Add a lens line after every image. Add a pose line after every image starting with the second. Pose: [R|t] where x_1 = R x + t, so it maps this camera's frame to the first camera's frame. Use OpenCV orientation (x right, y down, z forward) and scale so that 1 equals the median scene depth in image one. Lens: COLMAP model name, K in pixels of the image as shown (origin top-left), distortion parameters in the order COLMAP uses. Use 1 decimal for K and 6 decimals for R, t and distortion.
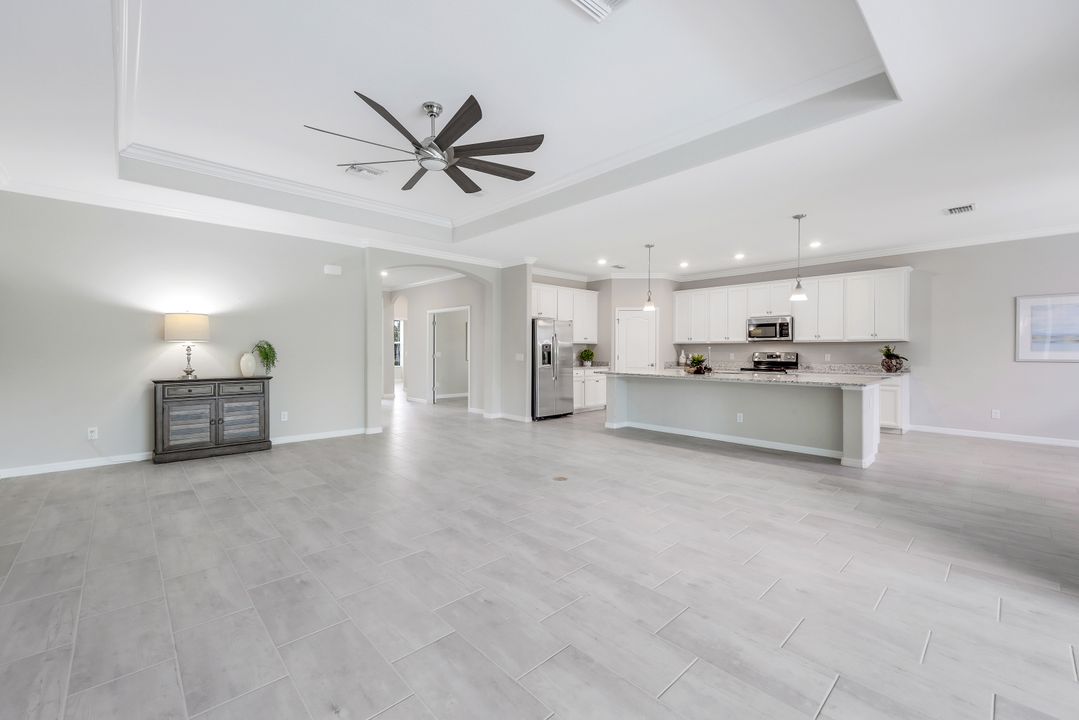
lens RADIAL K [[447.4, 0, 532.7], [0, 447.4, 354.7], [0, 0, 1]] dist [0.001011, -0.000109]
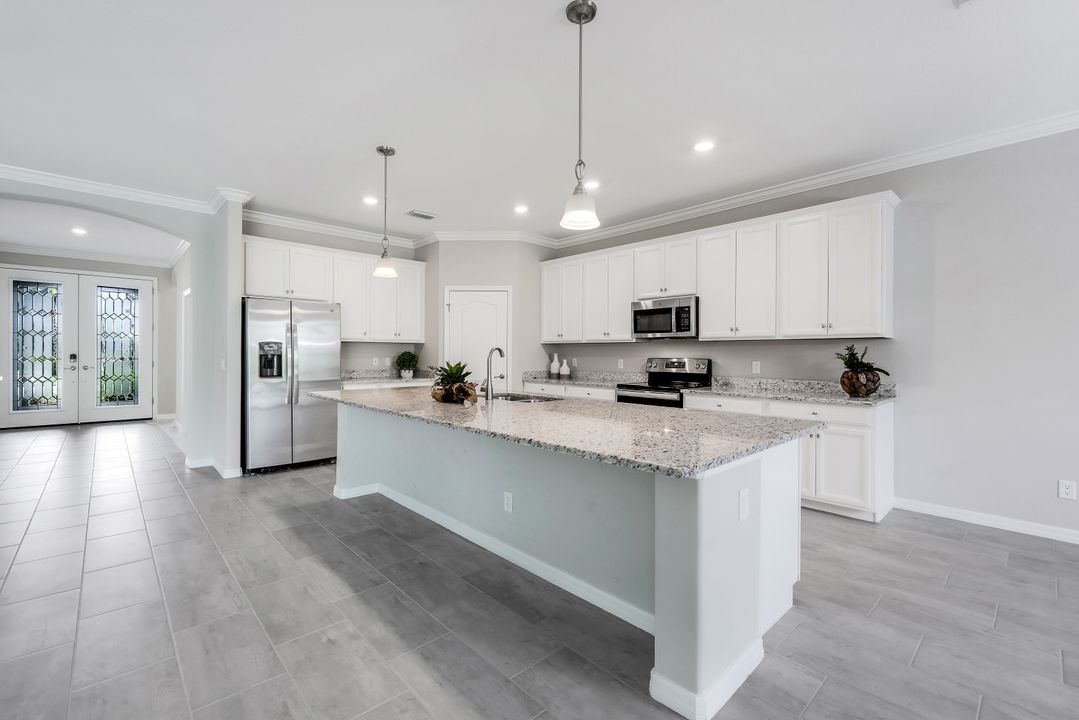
lens RADIAL K [[468.4, 0, 532.7], [0, 468.4, 353.6], [0, 0, 1]] dist [0.000433, 0.000011]
pose [[0.999971, 0.004154, -0.006430, 0.391621], [-0.004215, 0.999945, -0.009564, -0.004559], [0.006390, 0.009590, 0.999934, 0.415994]]
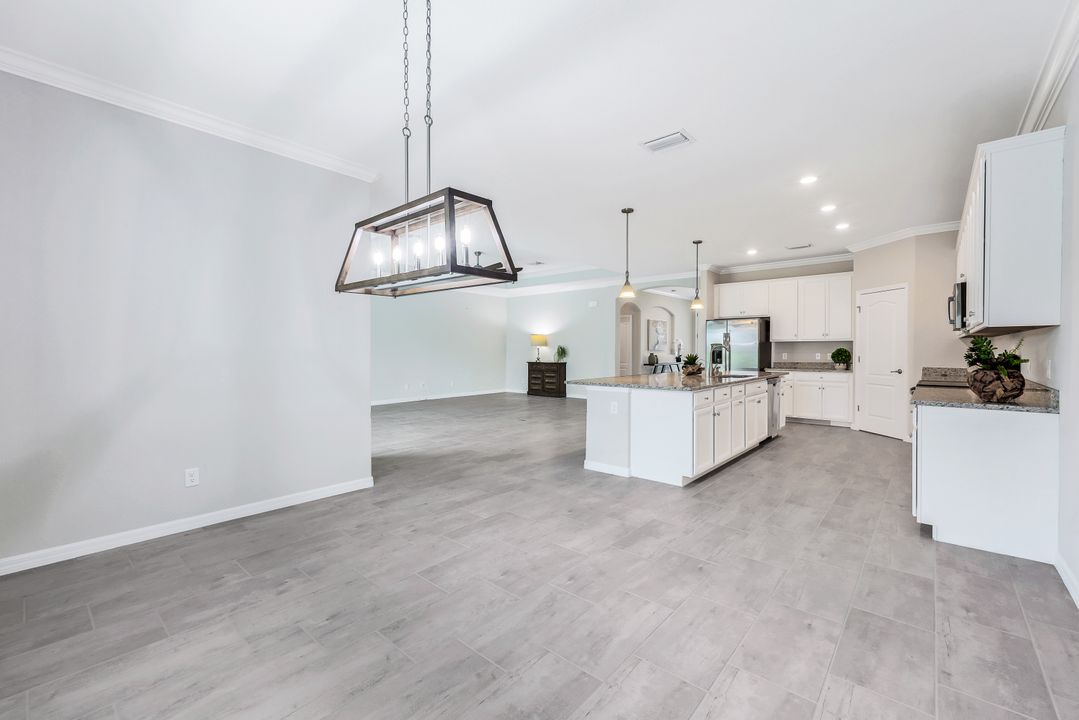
lens RADIAL K [[447.4, 0, 532.7], [0, 447.4, 354.7], [0, 0, 1]] dist [0.001011, -0.000109]
pose [[0.100620, 0.010112, -0.994874, 1.077132], [-0.008458, 0.999921, 0.009308, -0.004495], [0.994889, 0.007478, 0.100697, 0.493820]]
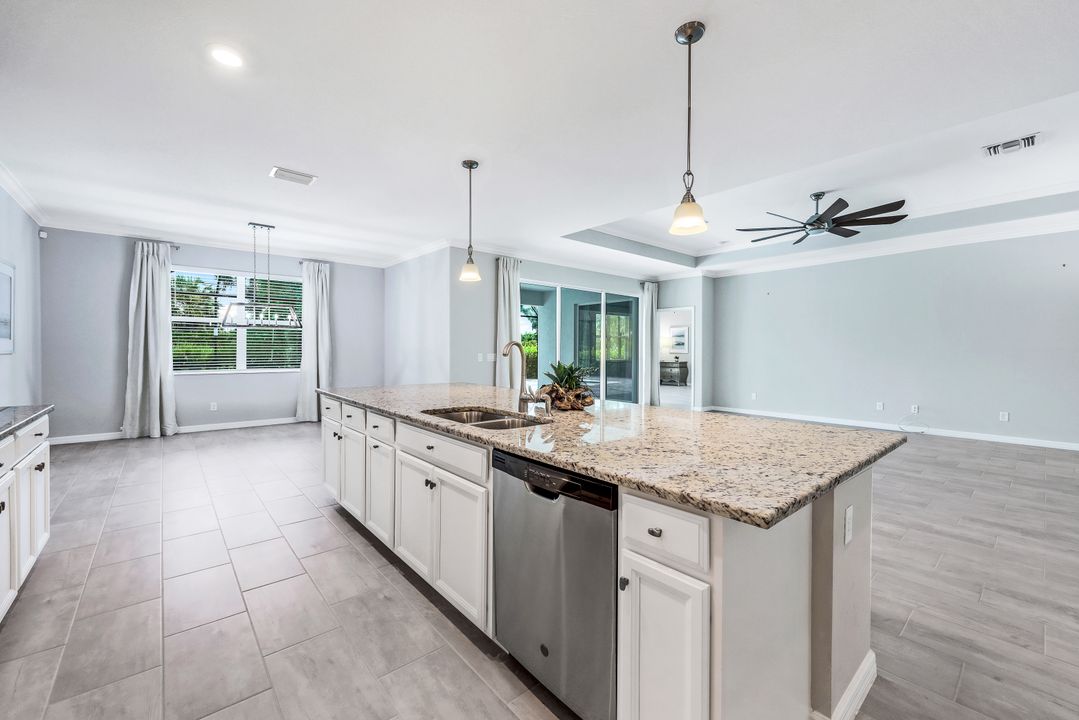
lens RADIAL K [[436.3, 0, 534.6], [0, 436.3, 354.3], [0, 0, 1]] dist [0.000795, 0.000205]
pose [[-0.999401, -0.007744, 0.033719, 0.325387], [-0.007046, 0.999759, 0.020769, -0.012755], [-0.033872, 0.020519, -0.999216, 1.198243]]
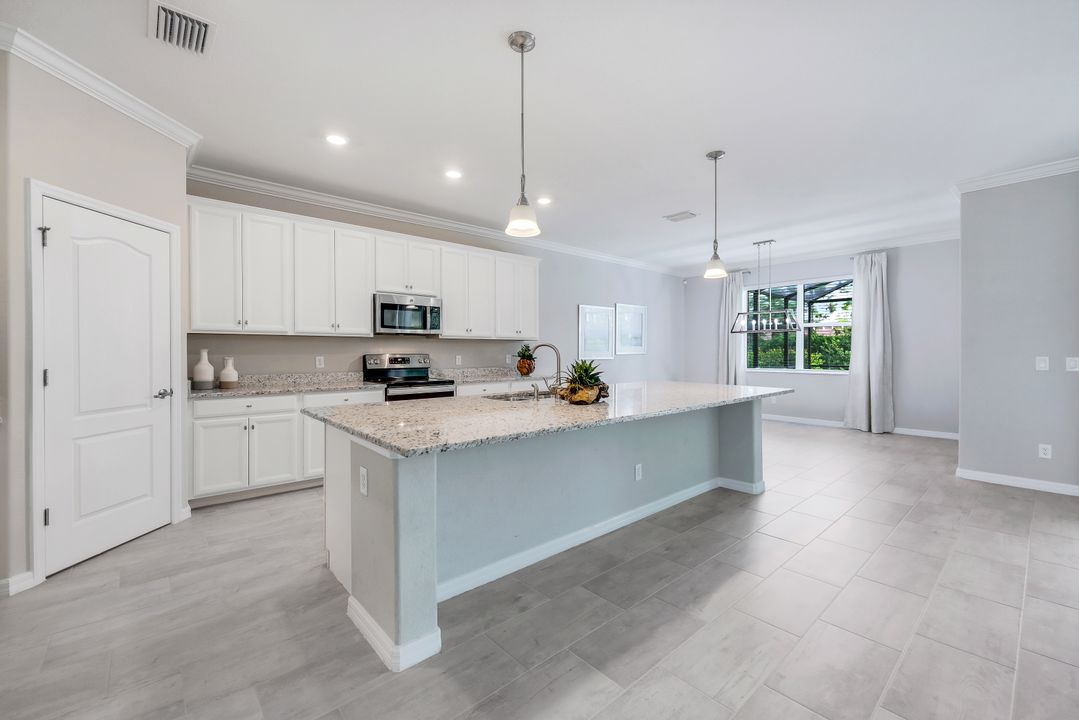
lens RADIAL K [[447.4, 0, 532.7], [0, 447.4, 354.7], [0, 0, 1]] dist [0.001011, -0.000109]
pose [[0.027789, -0.009756, 0.999566, -0.072884], [0.010166, 0.999903, 0.009477, -0.008579], [-0.999562, 0.009898, 0.027885, 0.888577]]
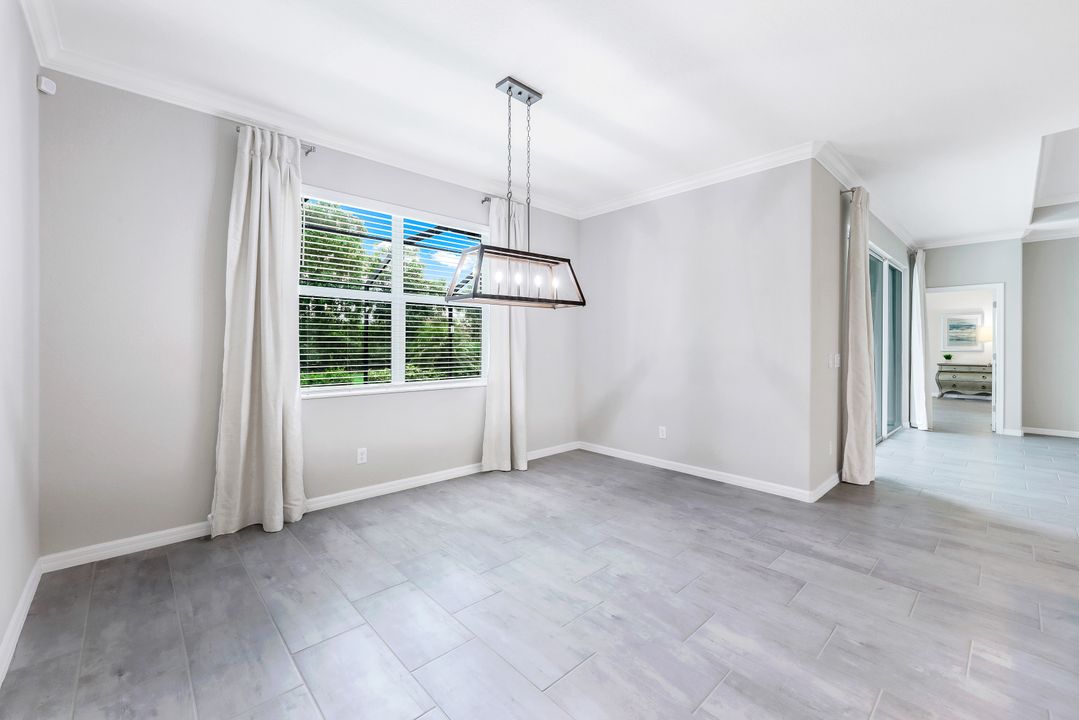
lens RADIAL K [[443.3, 0, 540.2], [0, 443.3, 346.1], [0, 0, 1]] dist [0.002234, 0.000286]
pose [[-0.999988, -0.003078, -0.003832, 0.808970], [-0.003108, 0.999965, 0.007815, -0.007165], [0.003808, 0.007827, -0.999962, 0.822998]]
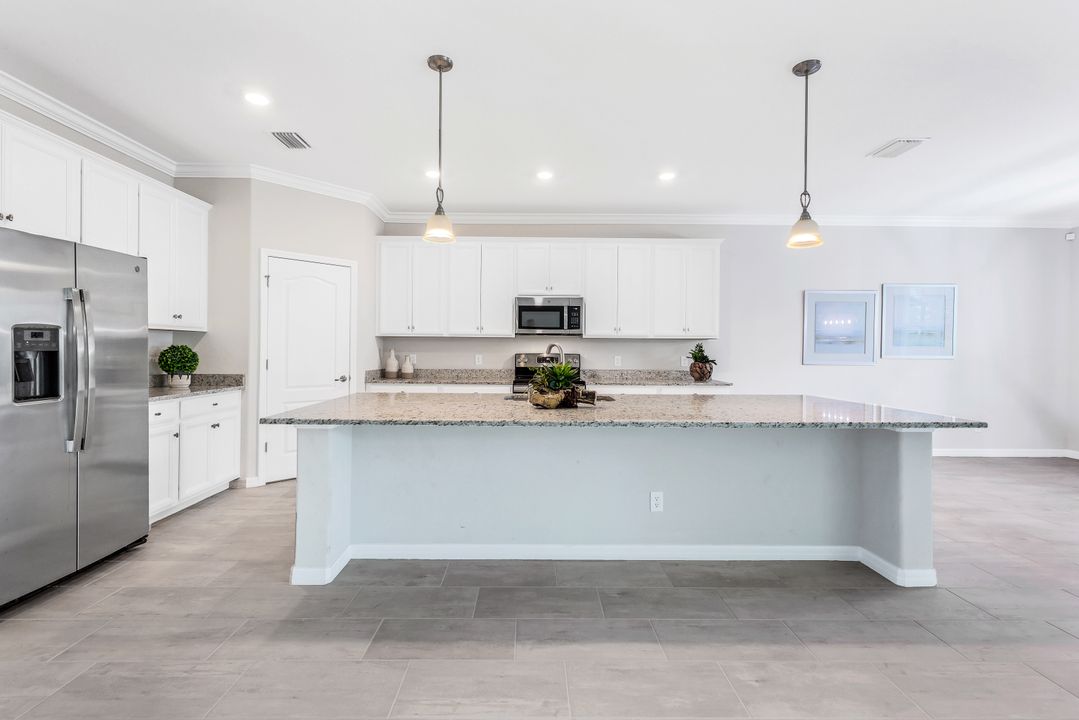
lens RADIAL K [[496.3, 0, 535.8], [0, 496.3, 353.0], [0, 0, 1]] dist [0.001683, 0.000111]
pose [[0.670818, -0.000762, 0.741622, 0.011102], [0.000727, 1.000000, 0.000370, -0.006493], [-0.741622, 0.000291, 0.670818, 0.603430]]
